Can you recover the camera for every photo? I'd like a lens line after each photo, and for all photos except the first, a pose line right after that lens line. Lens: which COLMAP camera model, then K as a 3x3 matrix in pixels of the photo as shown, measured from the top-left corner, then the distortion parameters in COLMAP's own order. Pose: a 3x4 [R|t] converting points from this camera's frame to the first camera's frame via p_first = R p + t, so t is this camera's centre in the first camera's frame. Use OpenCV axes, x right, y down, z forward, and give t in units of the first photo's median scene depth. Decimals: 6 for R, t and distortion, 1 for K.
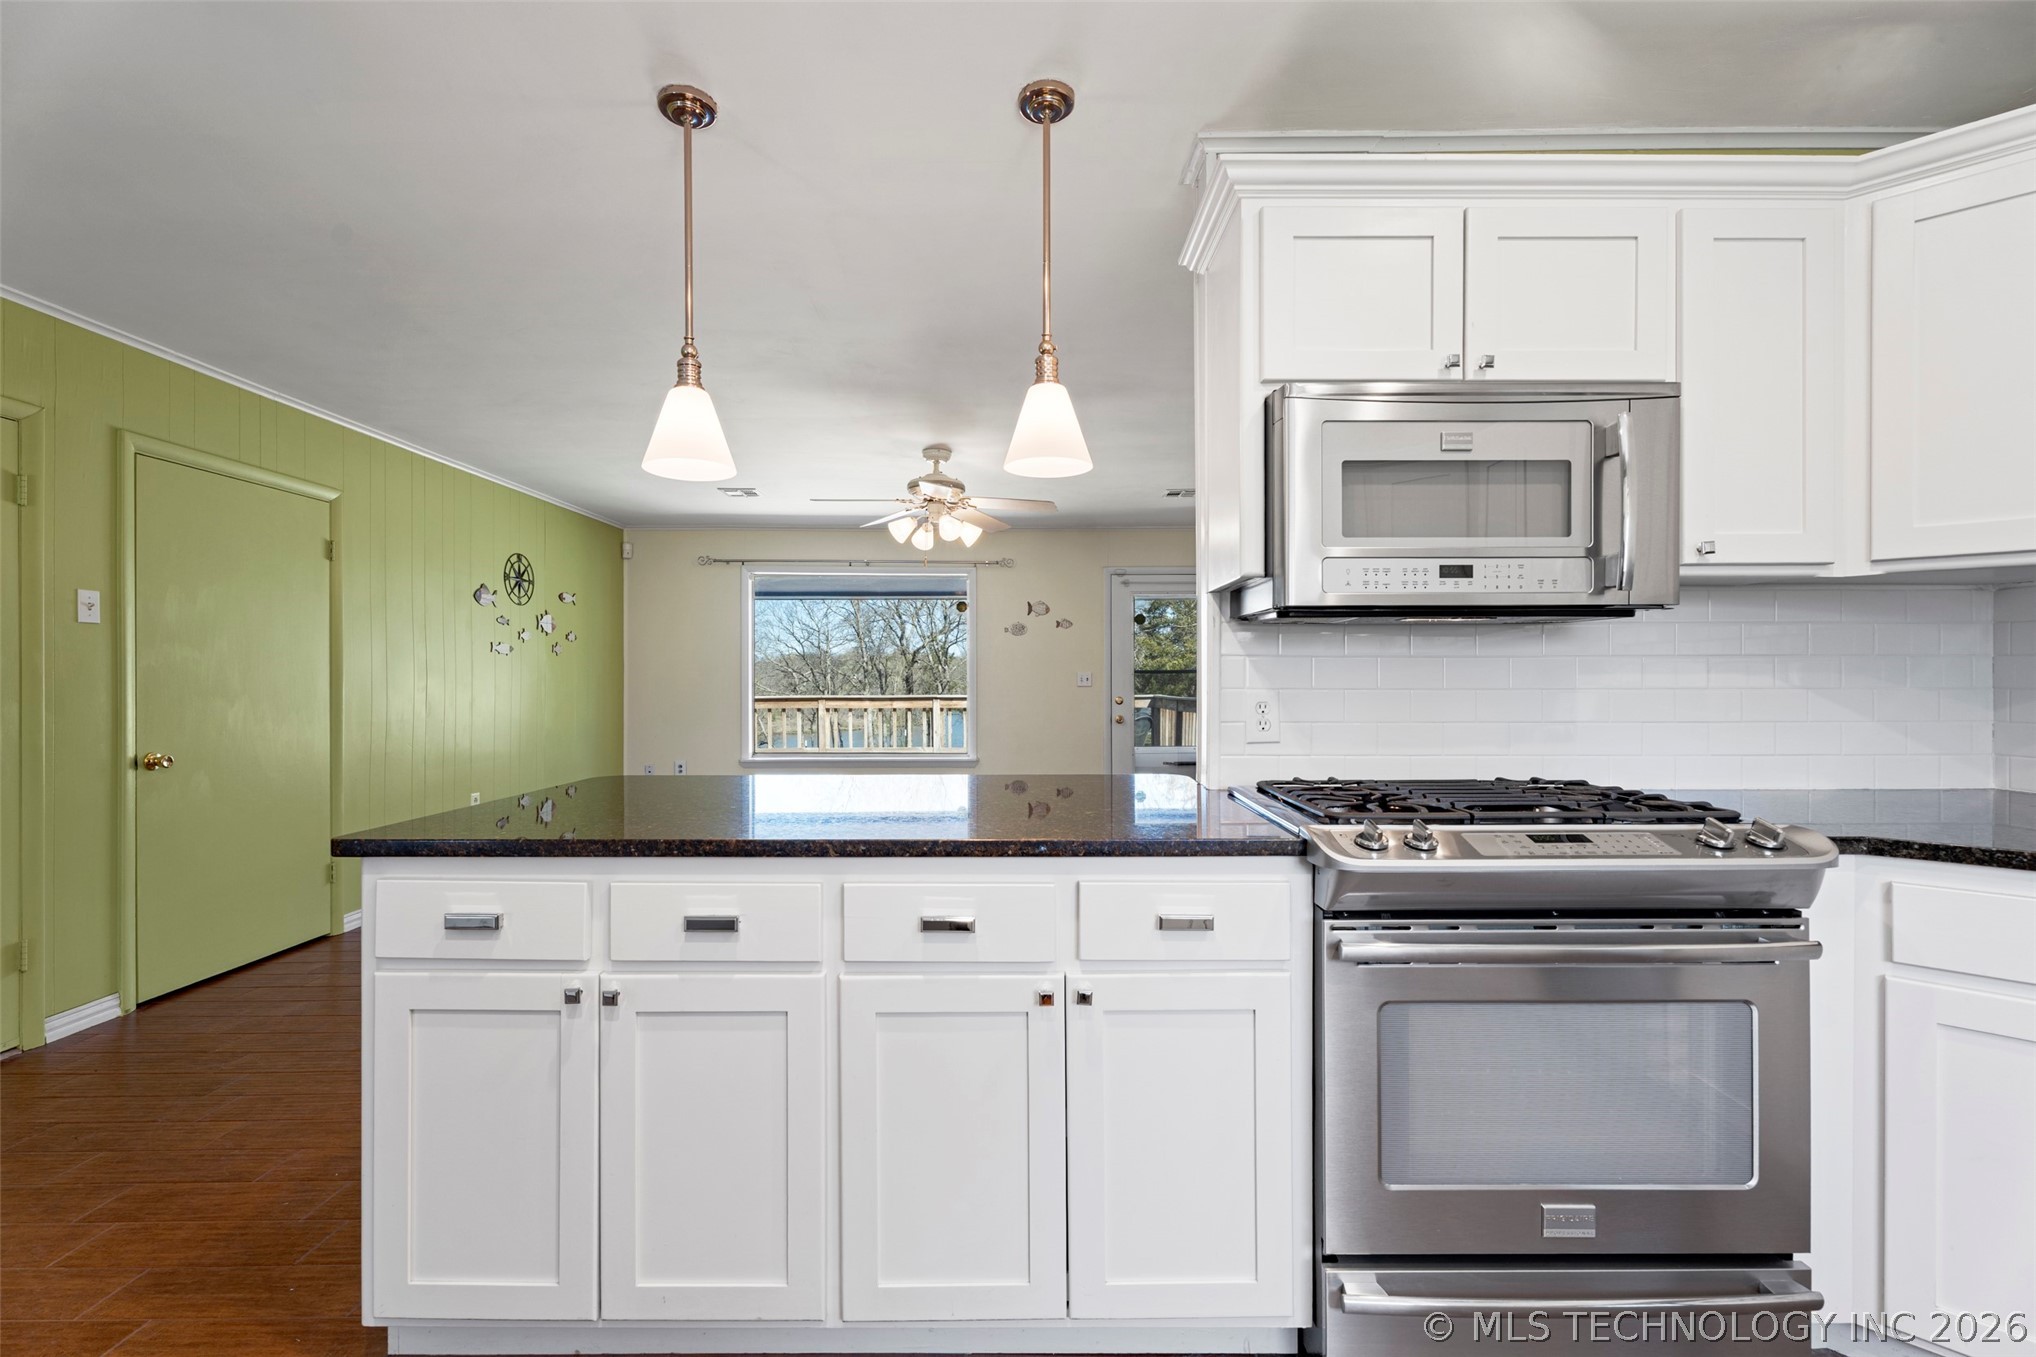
lens RADIAL K [[903.5, 0, 1018.9], [0, 903.5, 682.7], [0, 0, 1]] dist [-0.000011, 0.000664]
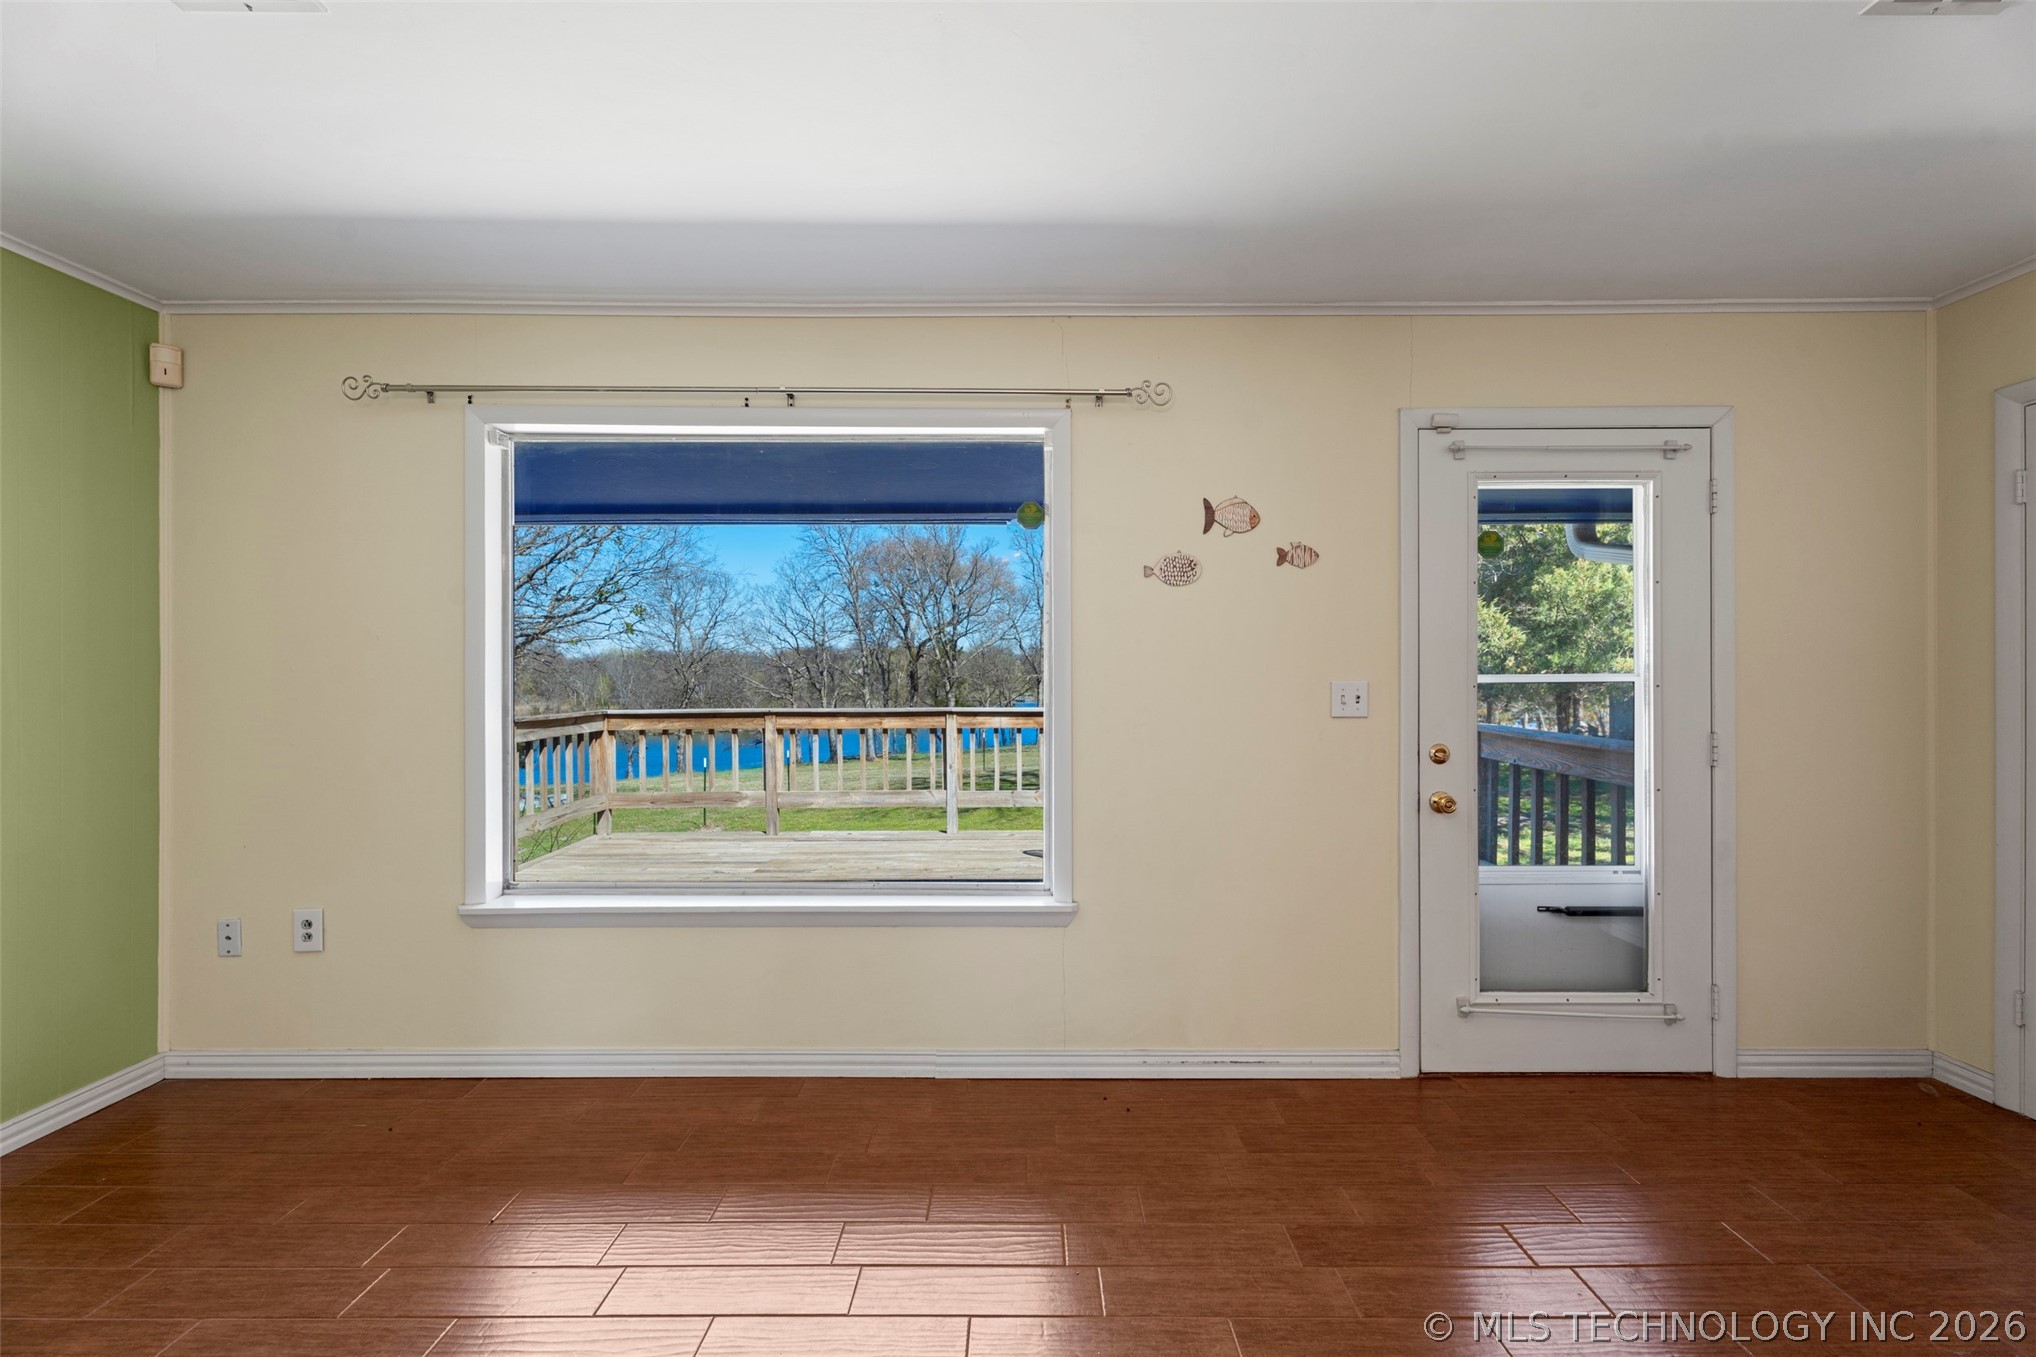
lens RADIAL K [[903.5, 0, 1024.9], [0, 903.5, 676.9], [0, 0, 1]] dist [-0.000011, 0.000664]
pose [[1.000000, 0.000696, 0.000192, -0.066800], [-0.000695, 1.000000, -0.000415, -0.012973], [-0.000192, 0.000415, 1.000000, 0.611555]]
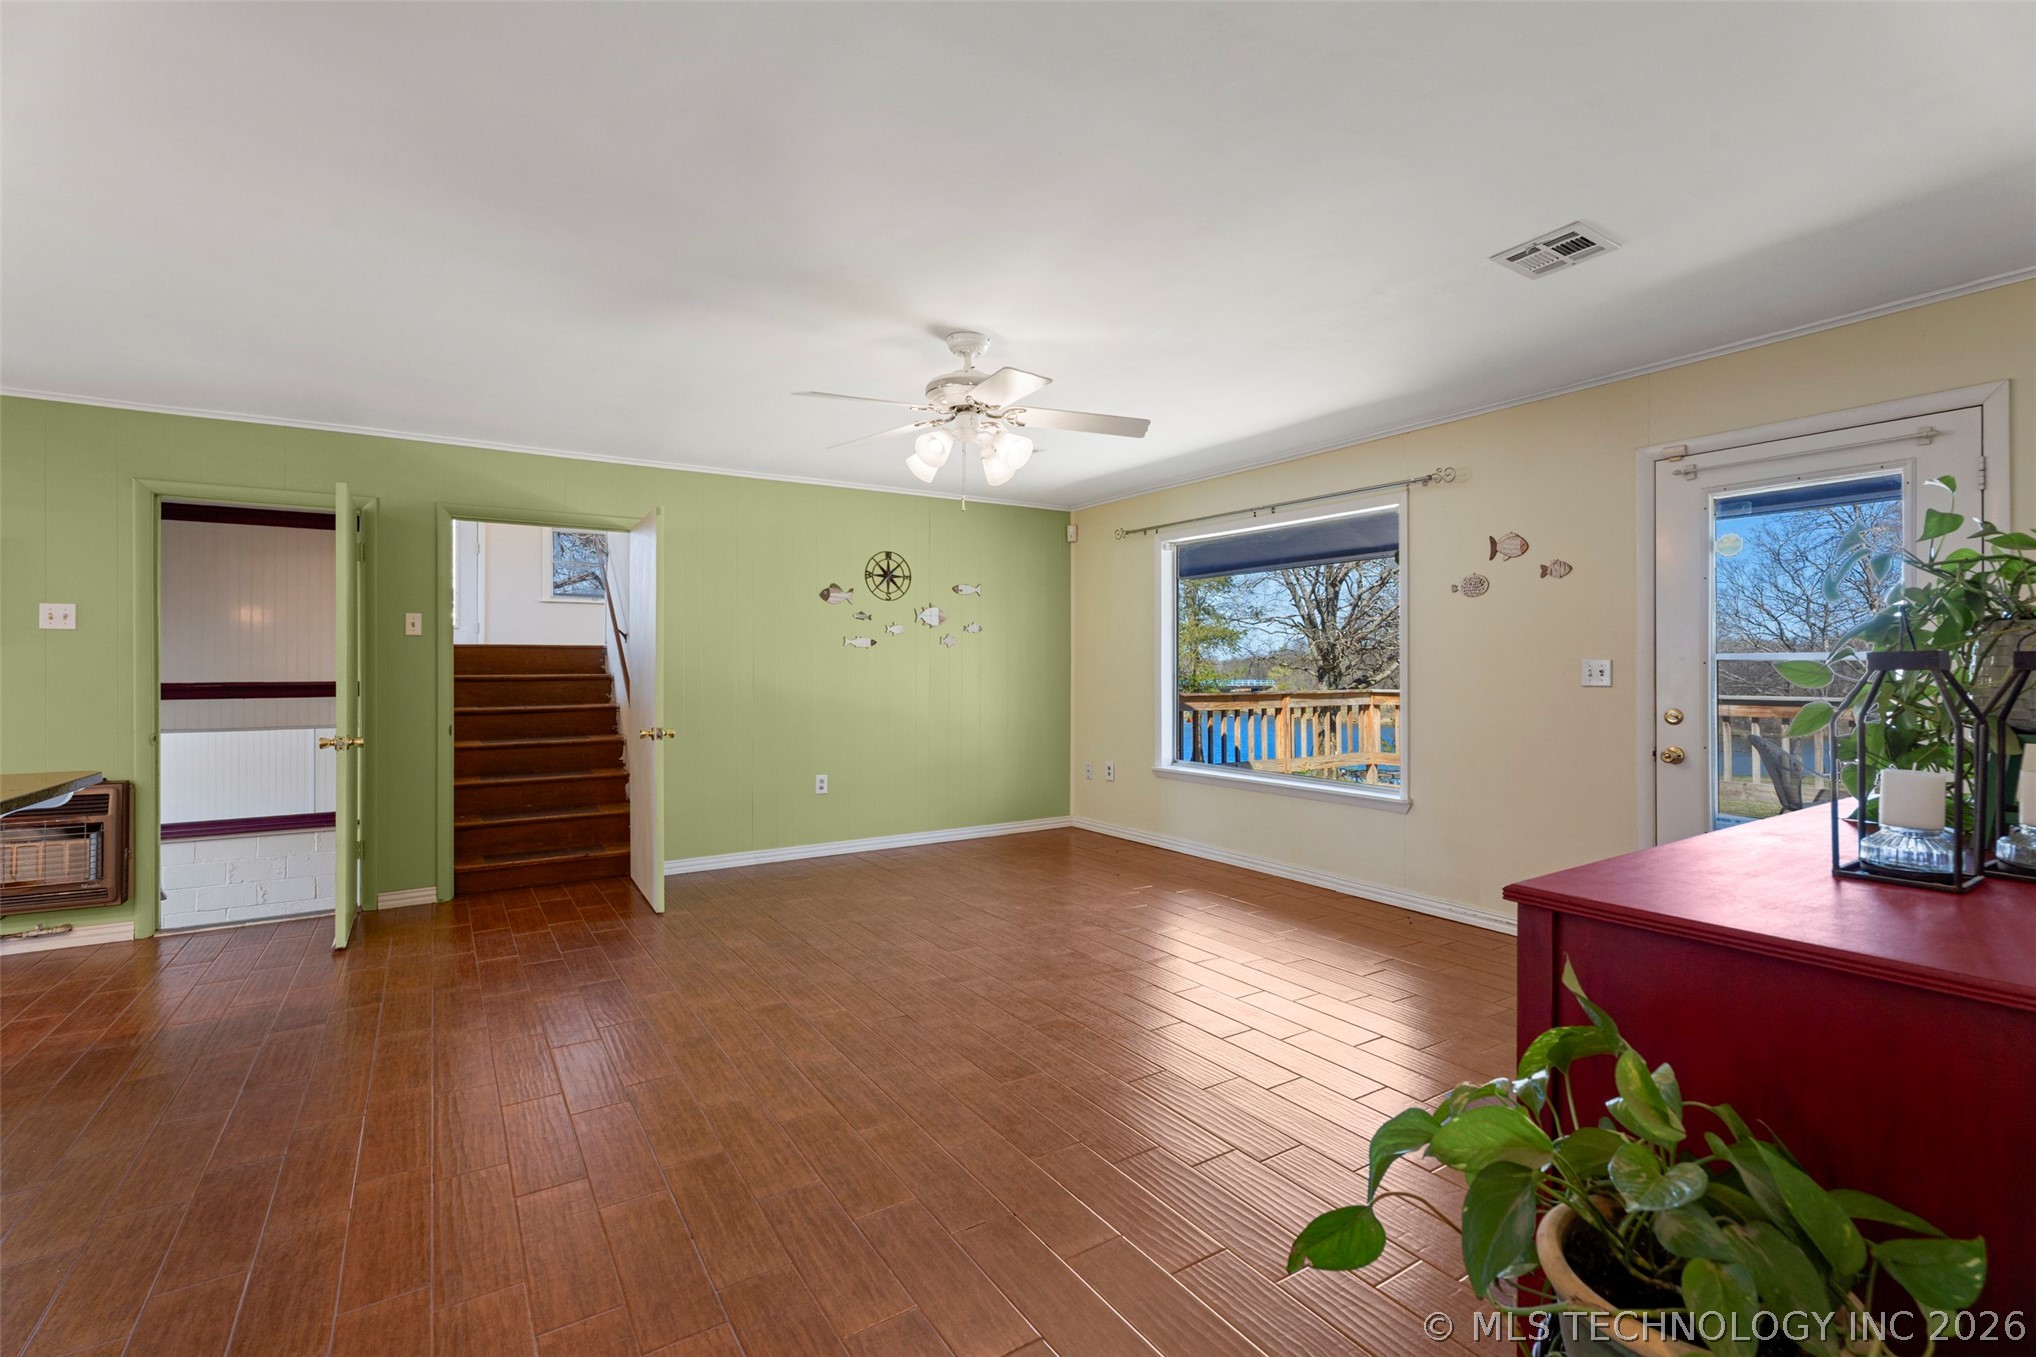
lens RADIAL K [[903.5, 0, 1020.6], [0, 903.5, 673.5], [0, 0, 1]] dist [-0.000011, 0.000664]
pose [[0.546233, 0.005792, -0.837613, 0.326550], [-0.002081, 0.999982, 0.005558, -0.005555], [0.837630, -0.001293, 0.546236, 0.438305]]
